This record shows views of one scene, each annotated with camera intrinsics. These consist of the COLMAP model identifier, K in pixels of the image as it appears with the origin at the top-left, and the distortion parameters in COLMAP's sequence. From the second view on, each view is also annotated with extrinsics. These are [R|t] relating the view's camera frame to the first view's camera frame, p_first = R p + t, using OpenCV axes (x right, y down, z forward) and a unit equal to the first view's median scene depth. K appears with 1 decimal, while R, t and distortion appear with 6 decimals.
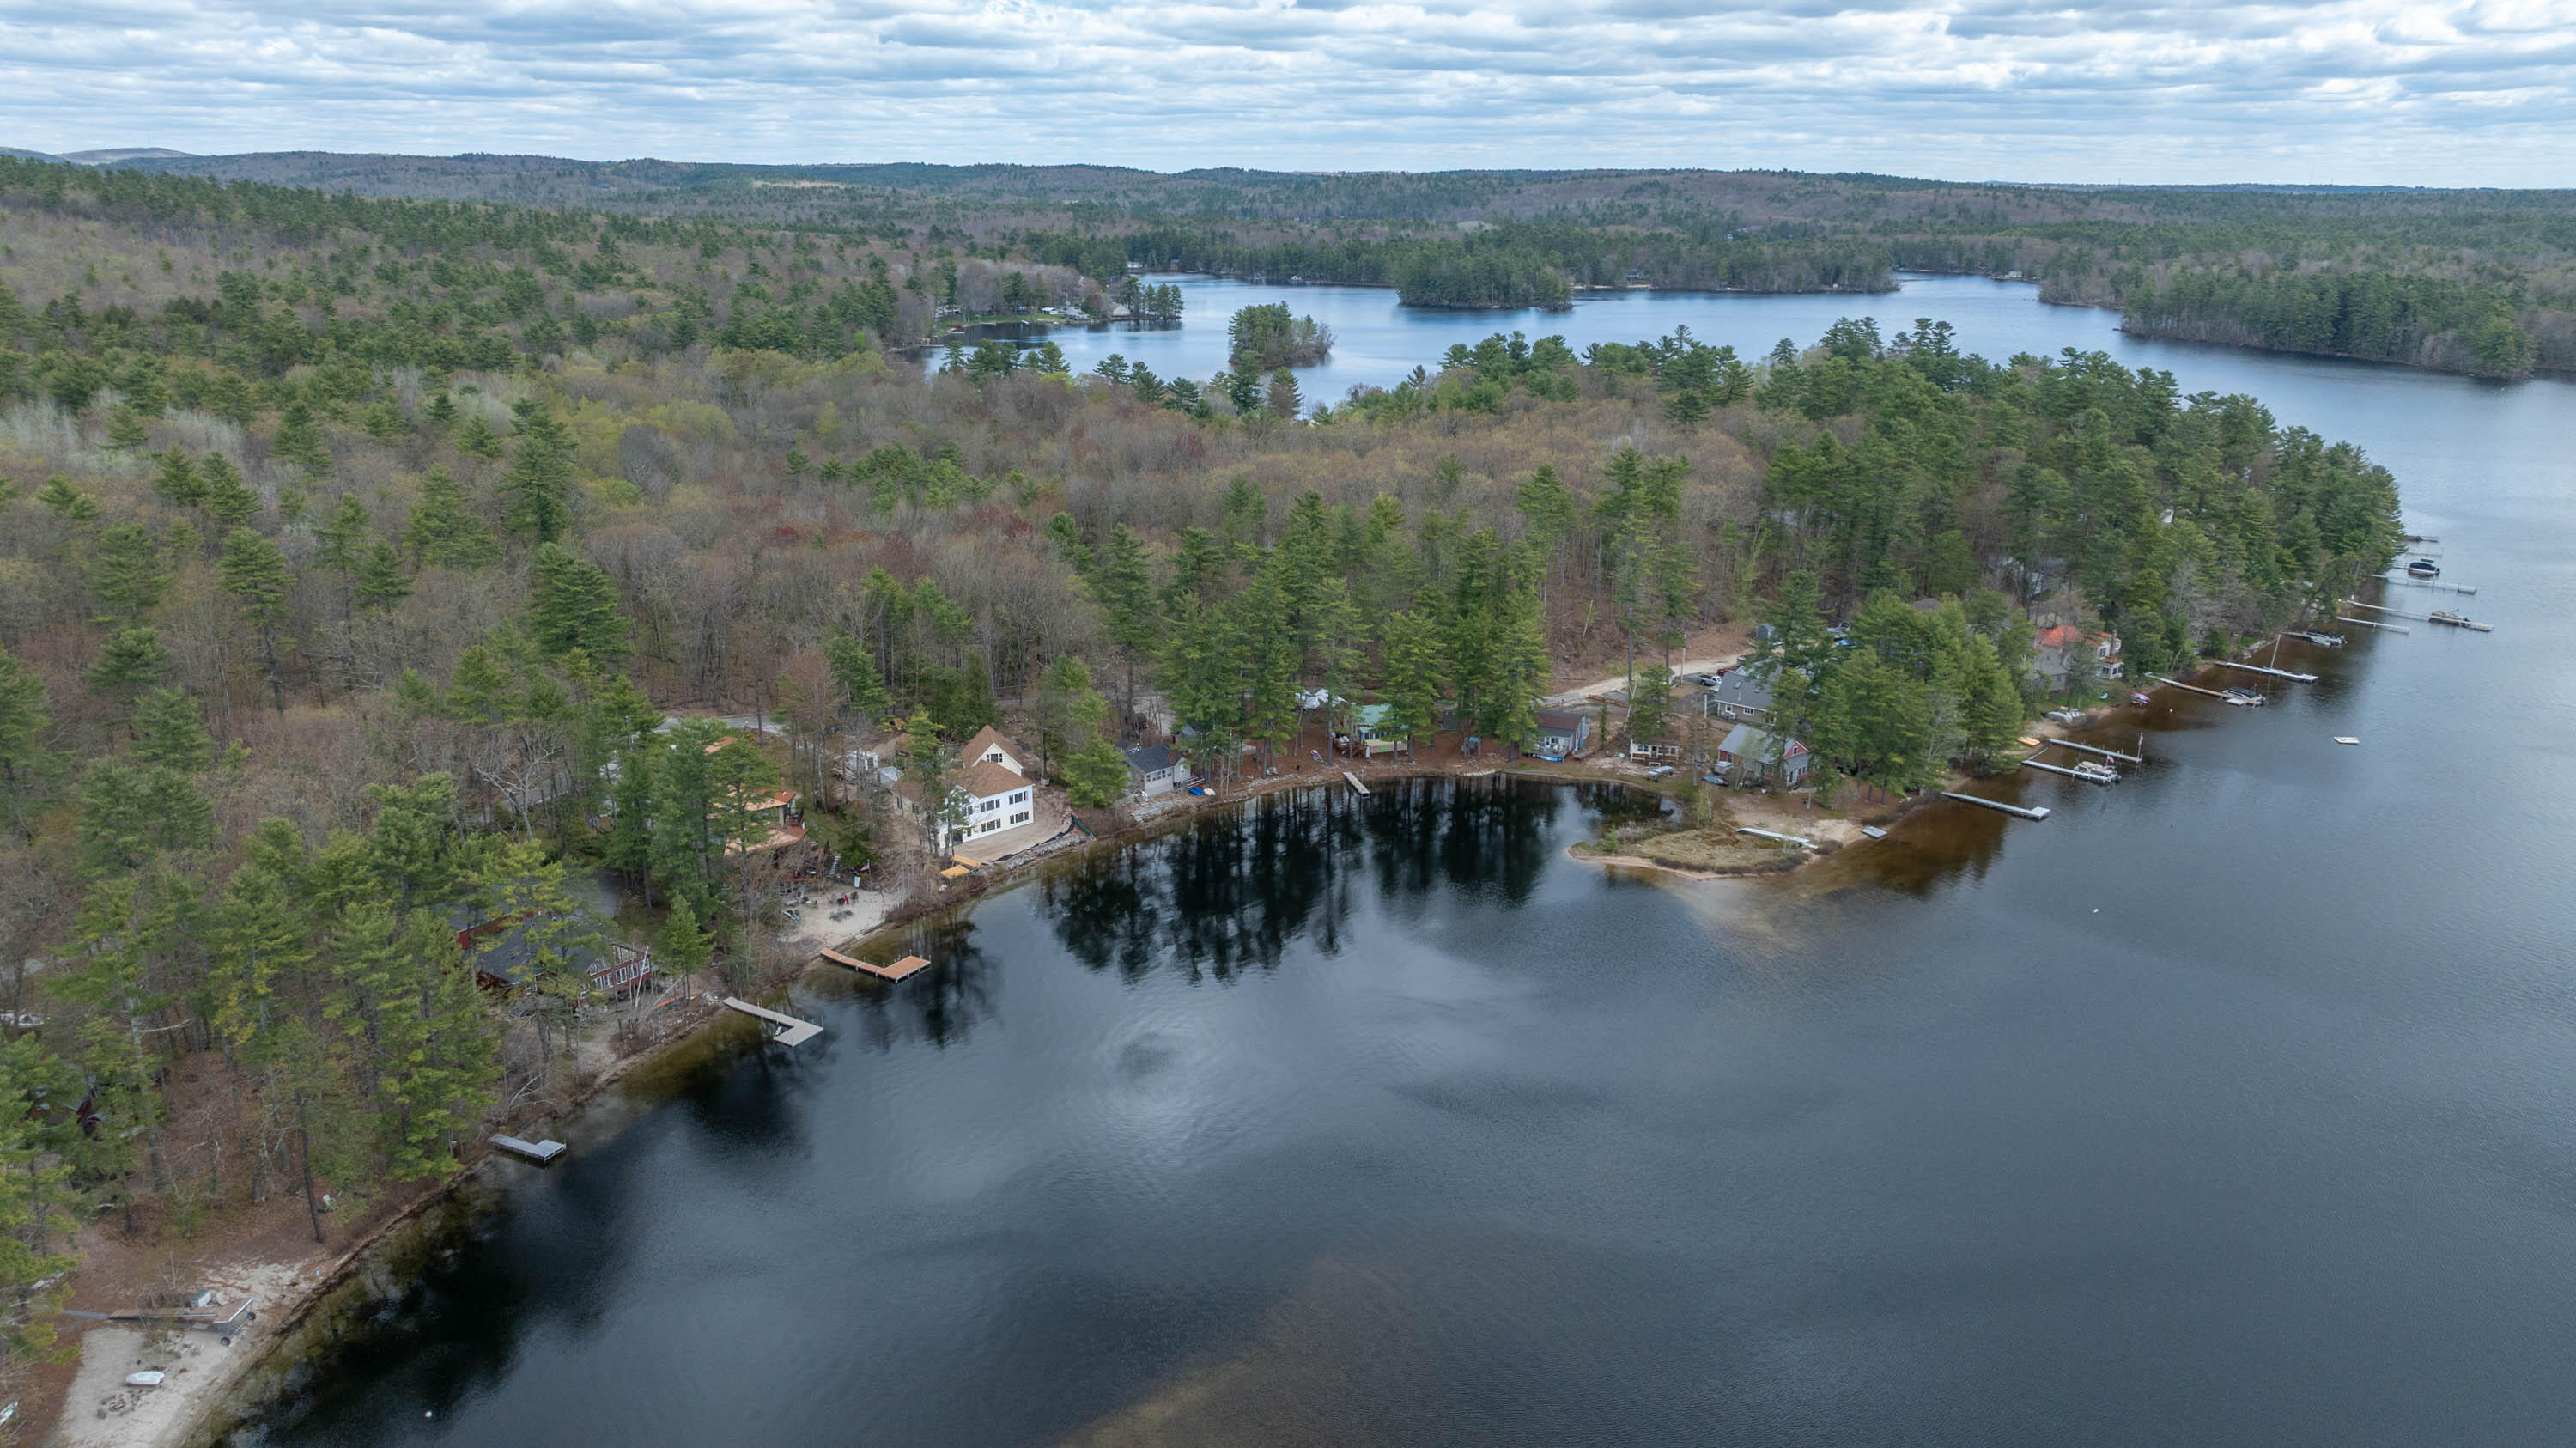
lens RADIAL K [[1820.2, 0, 1296.0], [0, 1820.2, 732.4], [0, 0, 1]] dist [-0.061292, 0.060860]
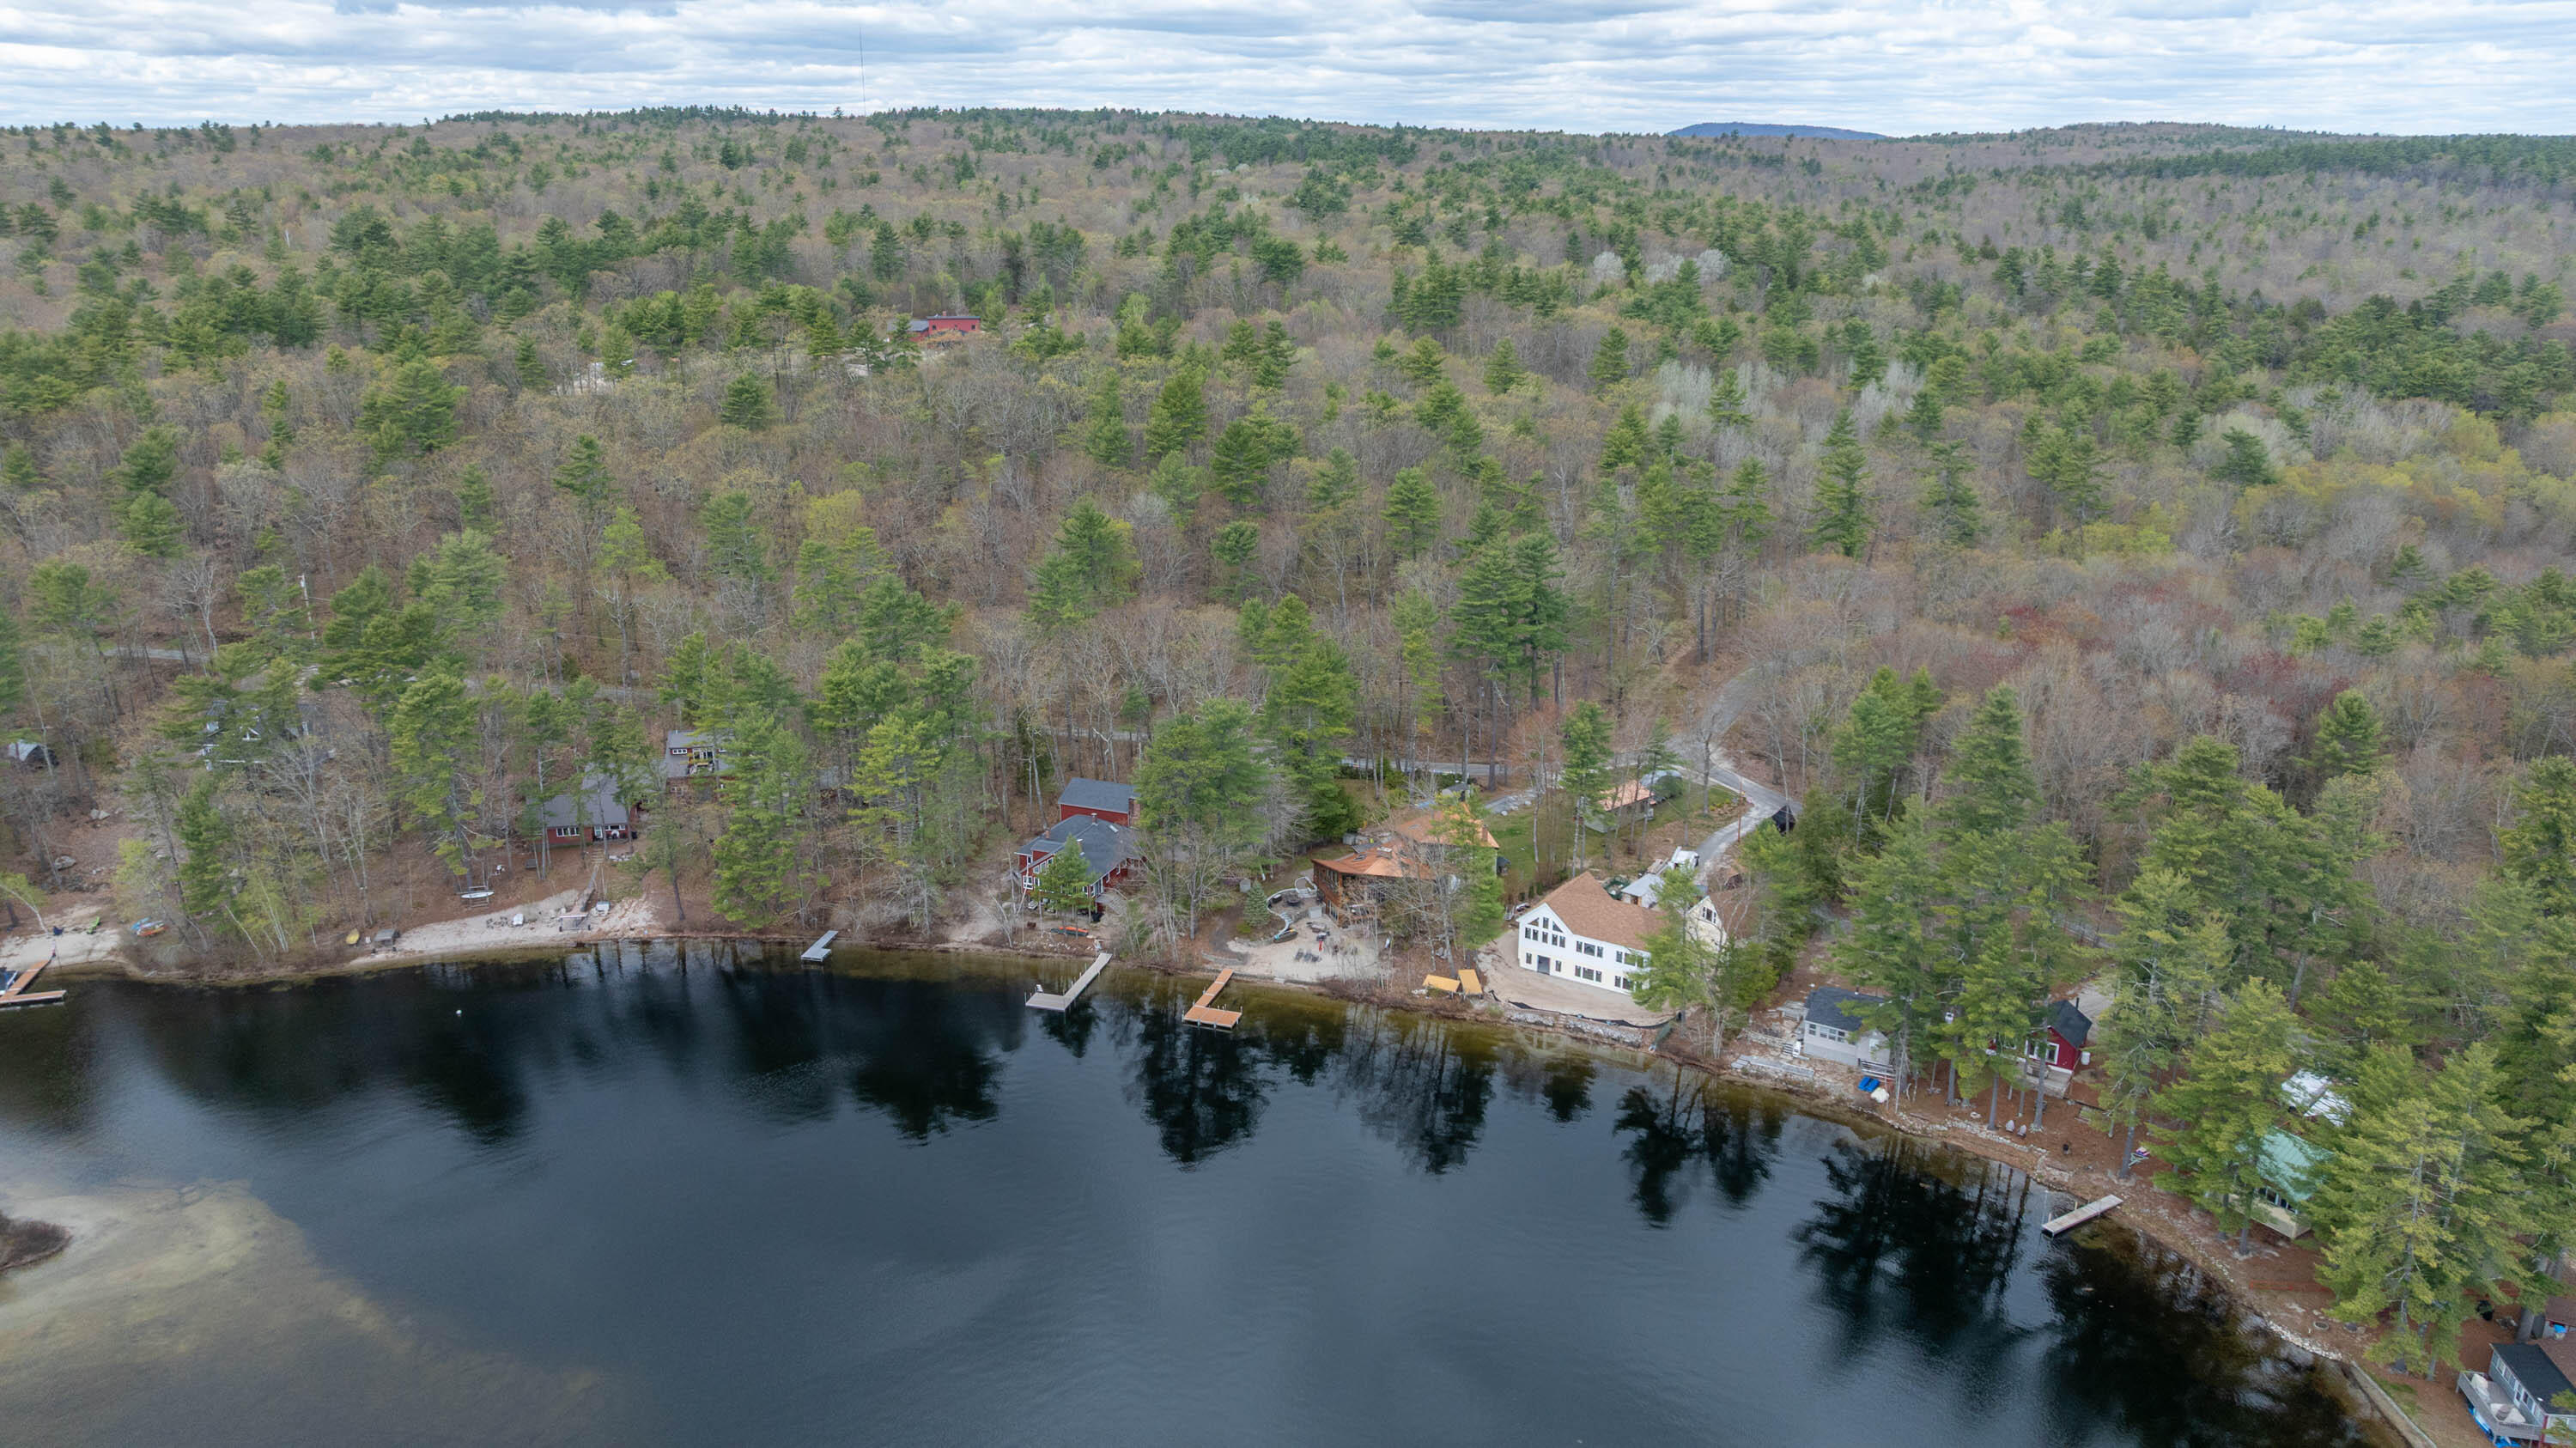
lens RADIAL K [[1820.2, 0, 1278.3], [0, 1820.2, 722.6], [0, 0, 1]] dist [-0.061292, 0.060860]
pose [[0.204537, 0.282191, -0.937301, 0.098698], [-0.284330, 0.933386, 0.218966, -0.035595], [0.936654, 0.221716, 0.271147, 0.120858]]
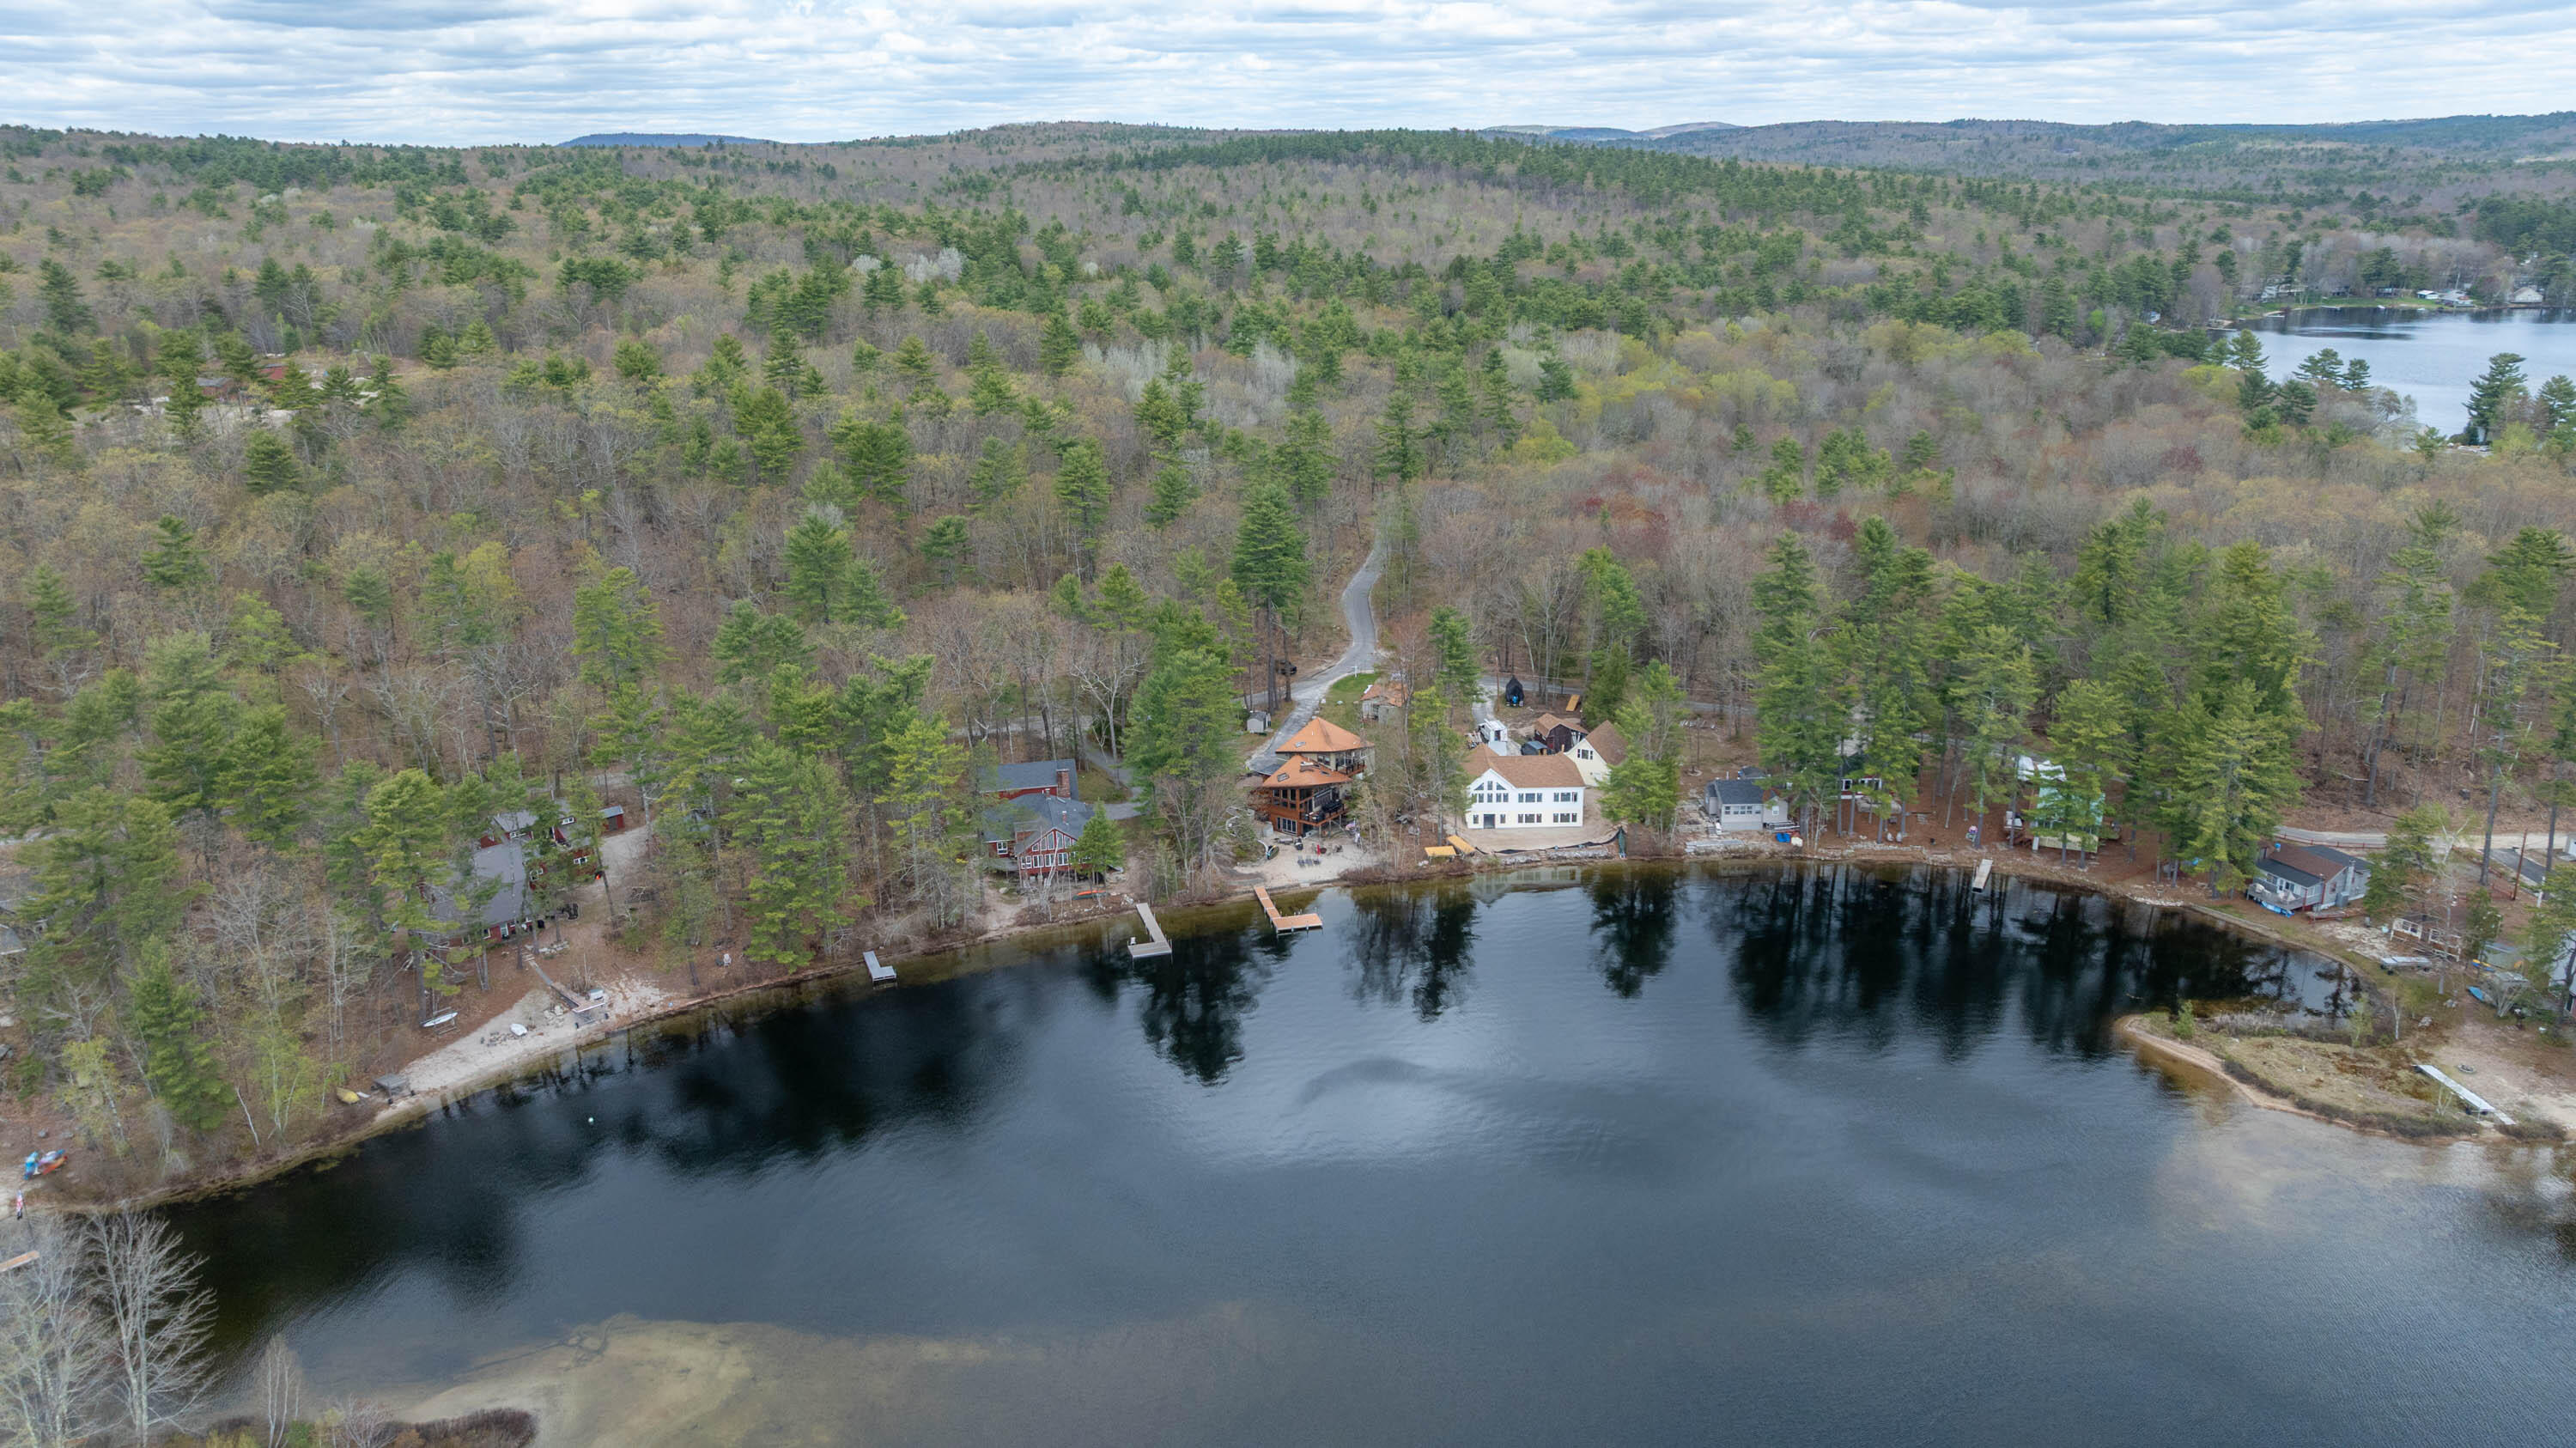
lens RADIAL K [[1820.2, 0, 1291.1], [0, 1820.2, 742.8], [0, 0, 1]] dist [-0.061292, 0.060860]
pose [[0.709128, 0.194520, -0.677717, 0.074930], [-0.178682, 0.979393, 0.094143, -0.010886], [0.682064, 0.054337, 0.729271, 0.038454]]
